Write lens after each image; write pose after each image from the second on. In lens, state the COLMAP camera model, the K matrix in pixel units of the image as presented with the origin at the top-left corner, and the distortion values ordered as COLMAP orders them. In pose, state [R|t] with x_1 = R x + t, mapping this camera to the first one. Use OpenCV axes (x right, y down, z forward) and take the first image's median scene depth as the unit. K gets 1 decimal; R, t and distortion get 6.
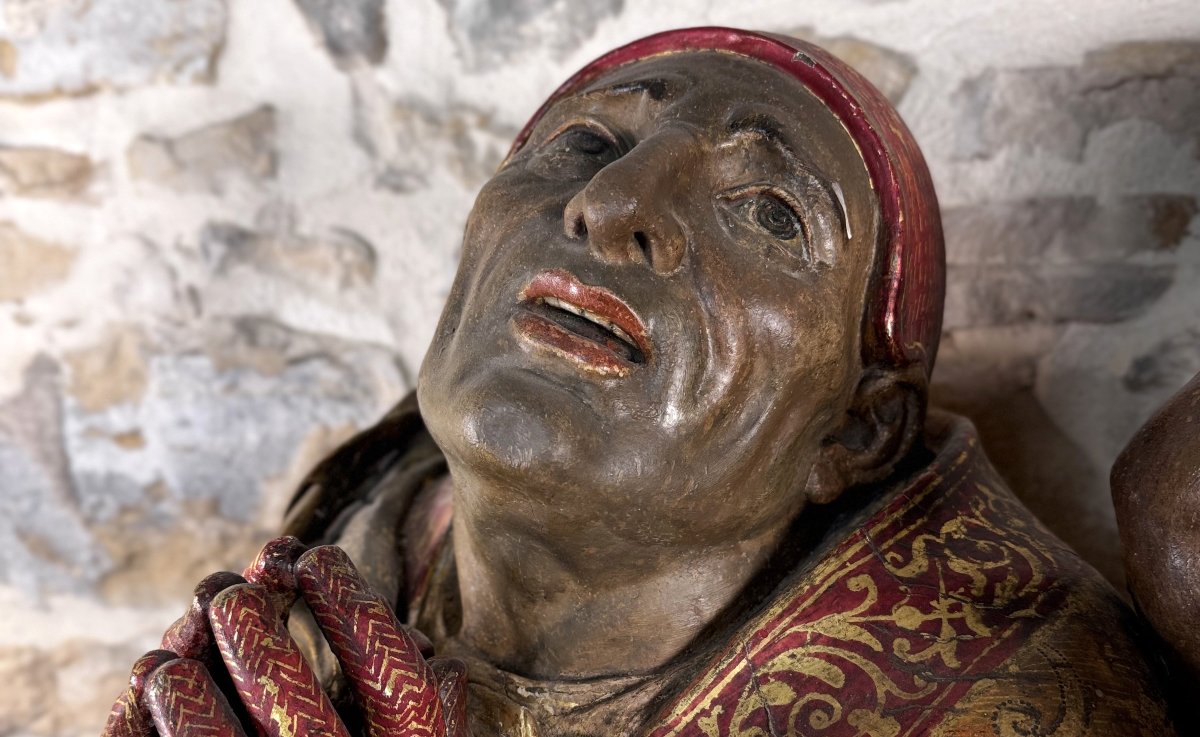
lens RADIAL K [[1178.9, 0, 600.0], [0, 1178.9, 368.5], [0, 0, 1]] dist [0.072859, -0.013125]
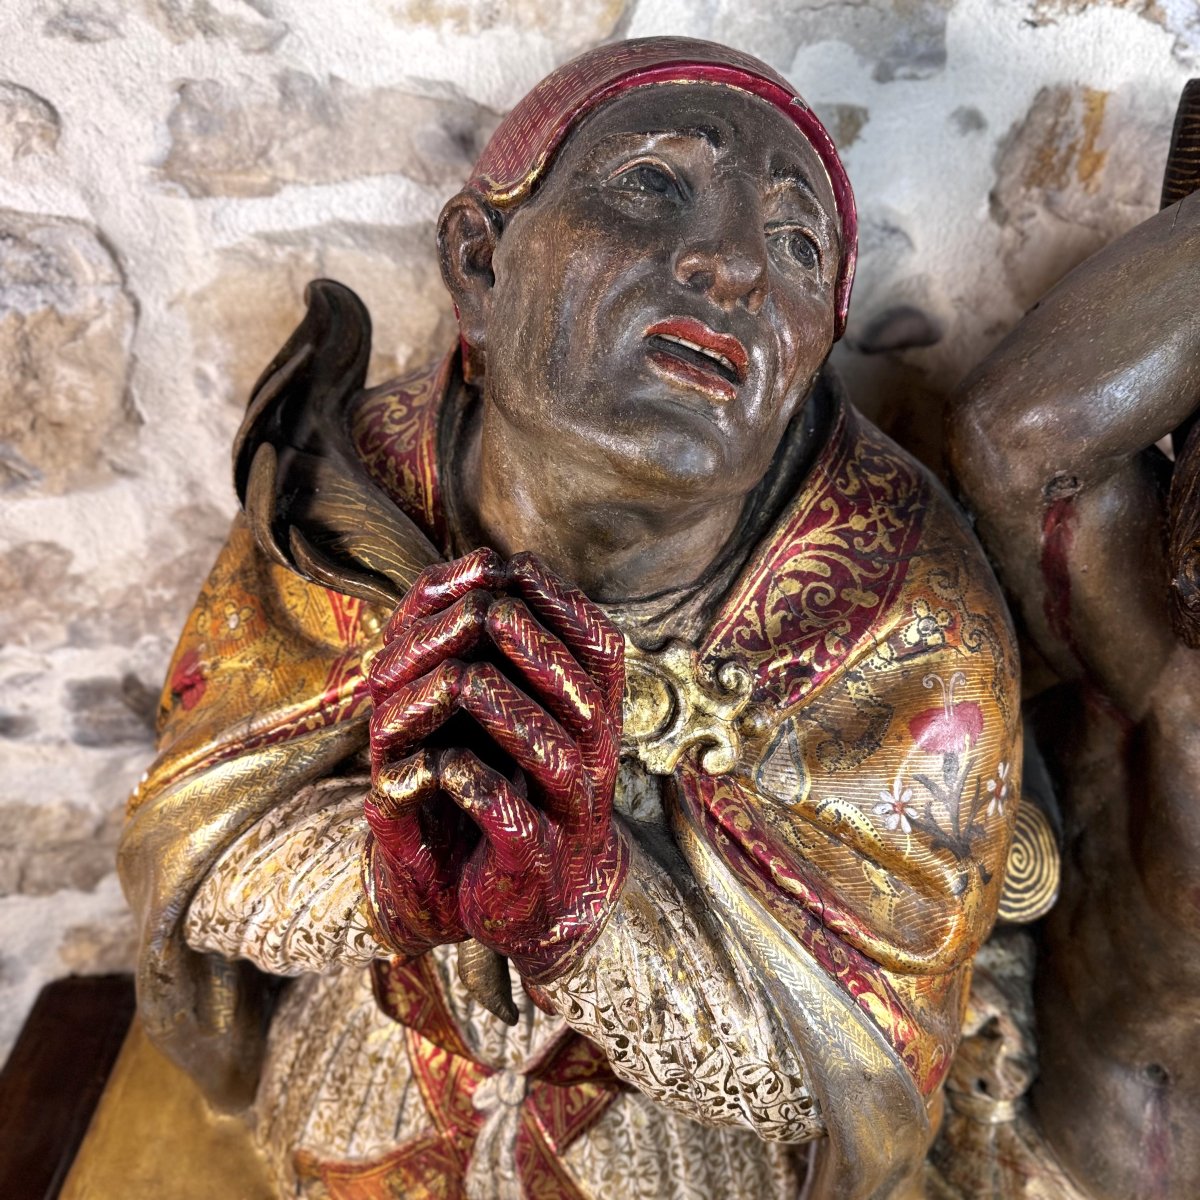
lens RADIAL K [[1237.7, 0, 526.4], [0, 1237.7, 604.3], [0, 0, 1]] dist [0.012771, -0.038189]
pose [[0.864278, -0.212307, 0.456015, -0.847476], [-0.003374, 0.904096, 0.427316, -0.369489], [-0.503004, -0.370859, 0.780673, -0.061545]]
